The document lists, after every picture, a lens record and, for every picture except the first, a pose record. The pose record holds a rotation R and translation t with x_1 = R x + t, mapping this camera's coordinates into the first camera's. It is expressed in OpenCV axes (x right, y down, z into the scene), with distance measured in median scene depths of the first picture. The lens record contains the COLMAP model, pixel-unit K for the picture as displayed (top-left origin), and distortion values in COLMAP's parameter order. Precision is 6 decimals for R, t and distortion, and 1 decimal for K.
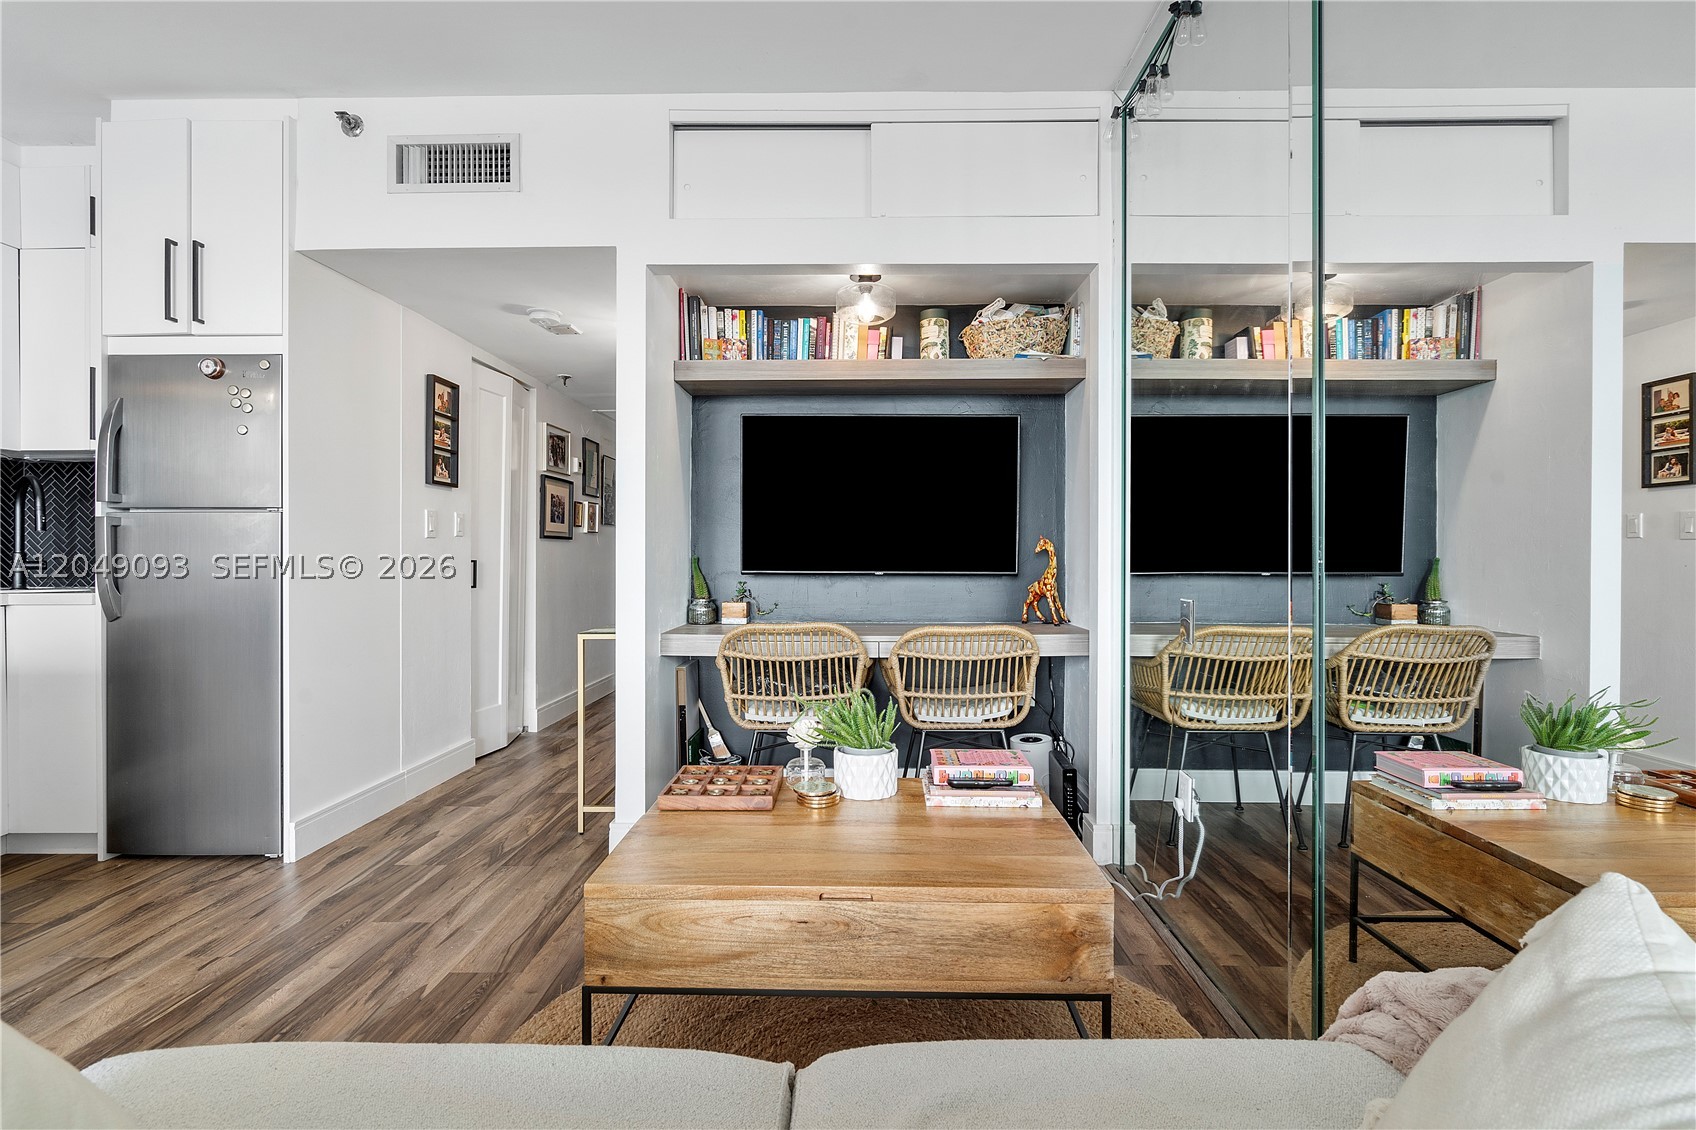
lens RADIAL K [[784.0, 0, 850.4], [0, 784.0, 559.0], [0, 0, 1]] dist [-0.003647, 0.000240]
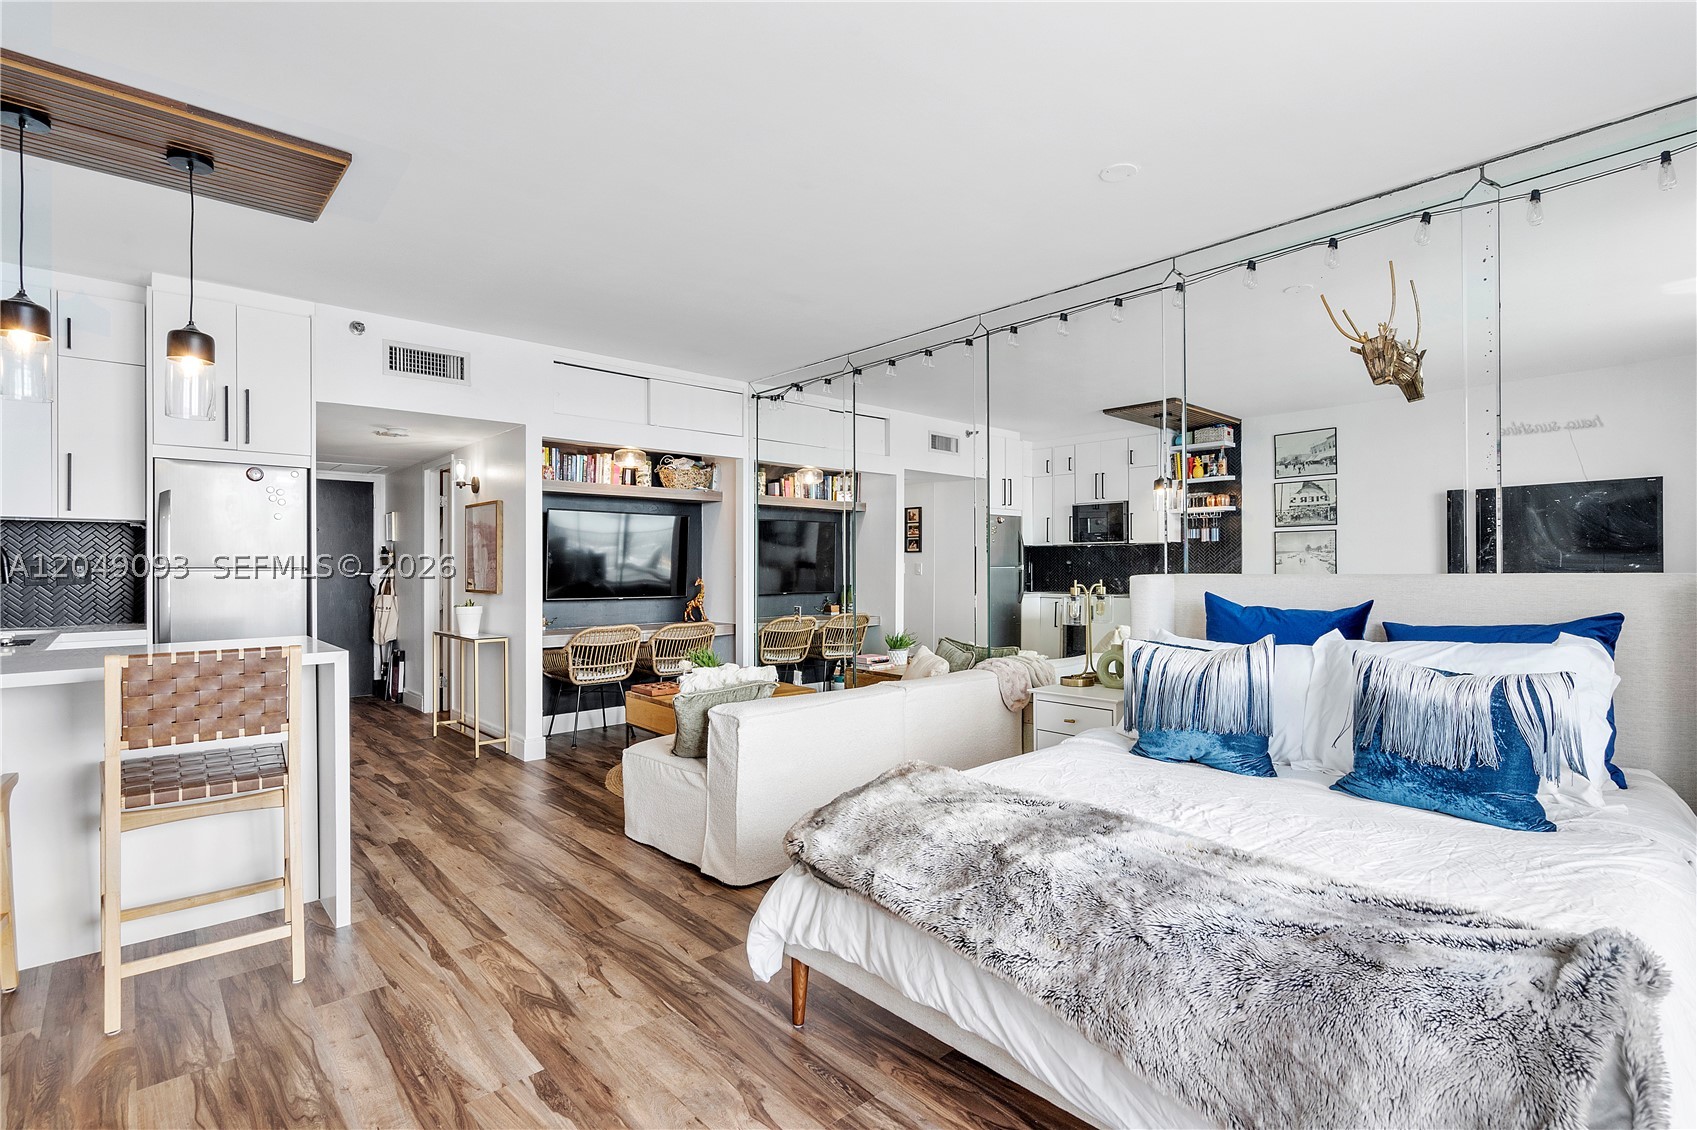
lens RADIAL K [[797.9, 0, 851.1], [0, 797.9, 568.8], [0, 0, 1]] dist [-0.001919, 0.000391]
pose [[0.730557, -0.002942, 0.682846, -0.922931], [0.002794, 0.999995, 0.001319, -0.056733], [-0.682846, 0.000944, 0.730561, -0.797726]]
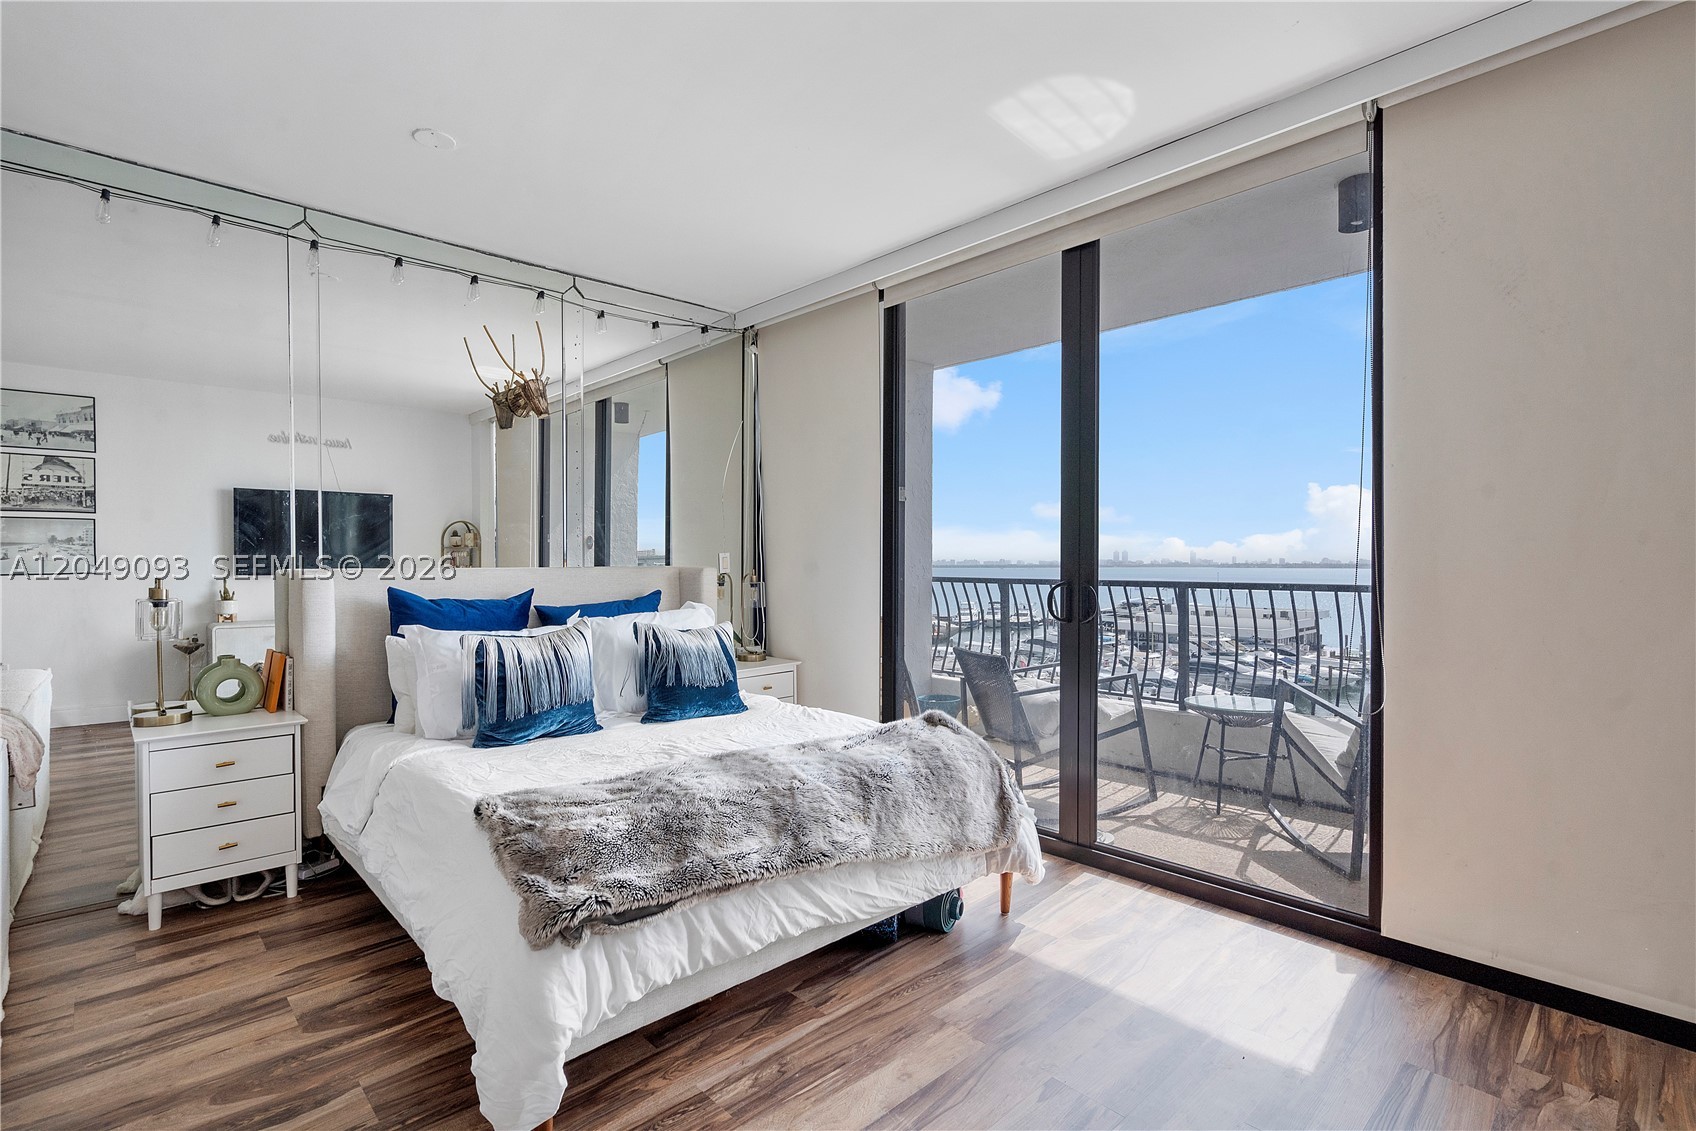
lens RADIAL K [[797.4, 0, 850.6], [0, 797.4, 569.3], [0, 0, 1]] dist [-0.001919, 0.000391]
pose [[-0.698270, -0.008220, 0.715788, -1.007392], [-0.002300, 0.999955, 0.009239, -0.057290], [-0.715831, 0.004805, -0.698257, -0.006978]]
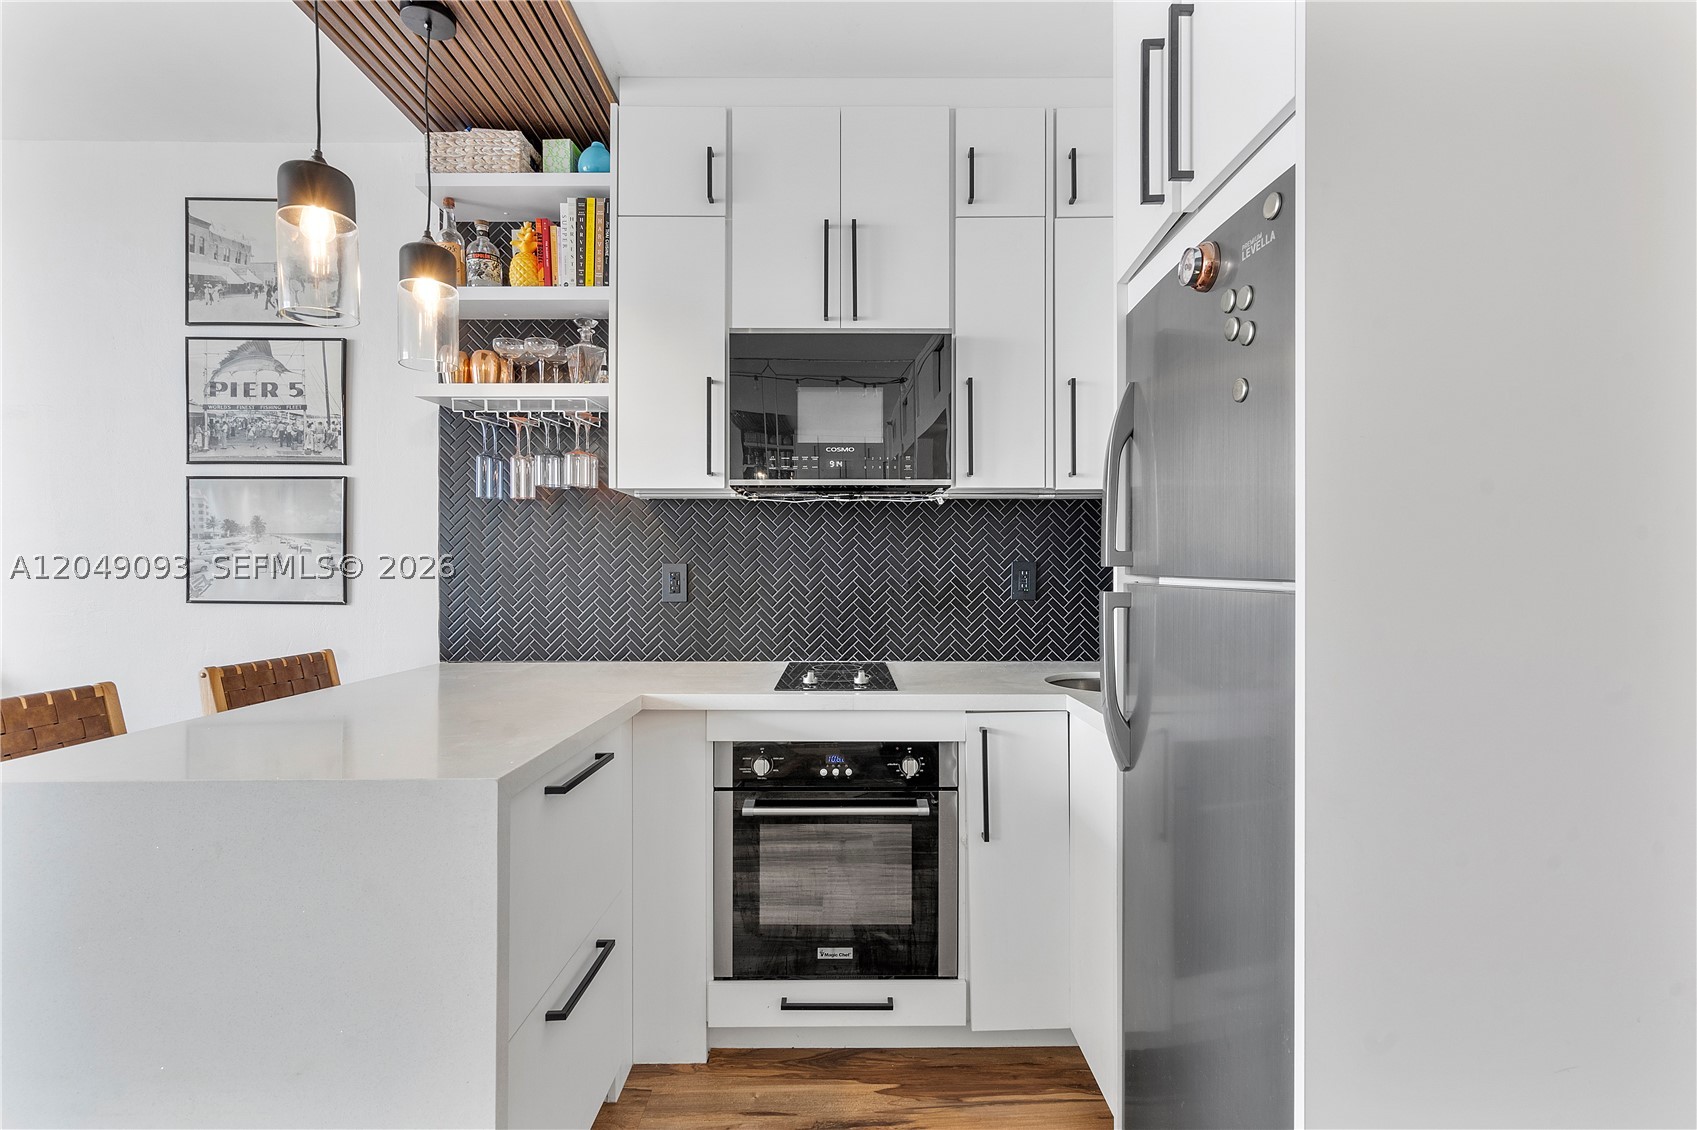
lens RADIAL K [[770.1, 0, 846.0], [0, 770.1, 565.4], [0, 0, 1]] dist [-0.002304, 0.000034]
pose [[0.017033, -0.000142, -0.999855, -0.344053], [0.000747, 1.000000, -0.000130, -0.066682], [0.999855, -0.000744, 0.017033, 0.708883]]
